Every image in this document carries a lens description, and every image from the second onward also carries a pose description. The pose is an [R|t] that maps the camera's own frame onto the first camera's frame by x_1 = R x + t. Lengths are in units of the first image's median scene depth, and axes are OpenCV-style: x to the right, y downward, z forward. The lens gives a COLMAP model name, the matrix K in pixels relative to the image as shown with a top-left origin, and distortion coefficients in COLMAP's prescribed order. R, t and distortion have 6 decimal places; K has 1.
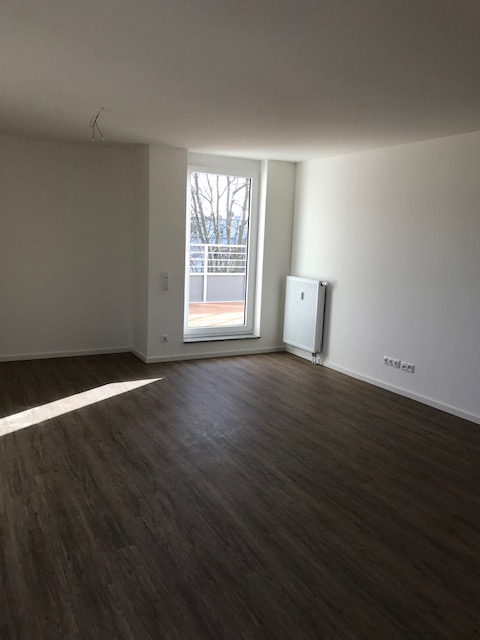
lens RADIAL K [[525.1, 0, 240.0], [0, 525.1, 320.0], [0, 0, 1]] dist [0.009839, -0.007557]
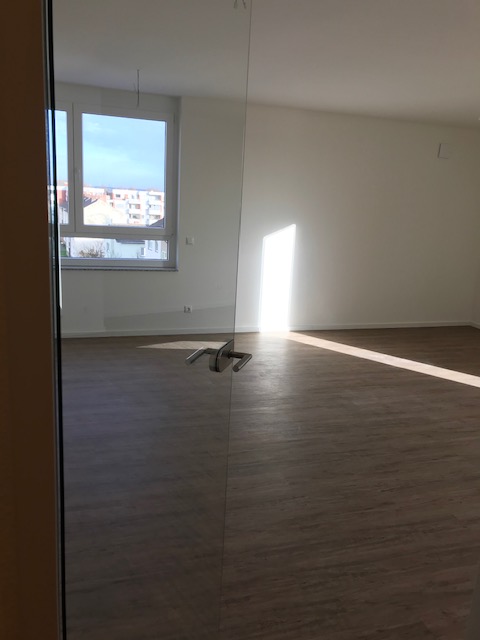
lens RADIAL K [[525.1, 0, 240.0], [0, 525.1, 320.0], [0, 0, 1]] dist [0.009839, -0.007557]
pose [[-0.177245, 0.181594, -0.967268, 0.960213], [-0.222666, 0.949945, 0.219144, -0.107388], [0.958647, 0.254220, -0.127938, 0.880568]]
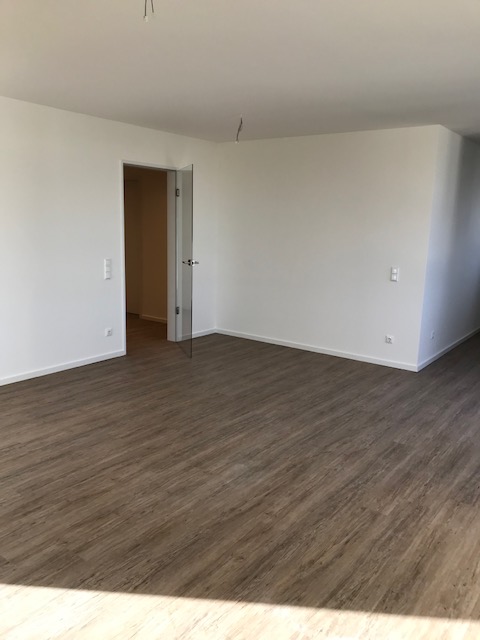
lens RADIAL K [[525.1, 0, 240.0], [0, 525.1, 320.0], [0, 0, 1]] dist [0.009839, -0.007557]
pose [[-0.415022, -0.224338, 0.881719, -0.865586], [0.100868, 0.951803, 0.289648, -0.250031], [-0.904202, 0.209148, -0.372391, 1.303292]]
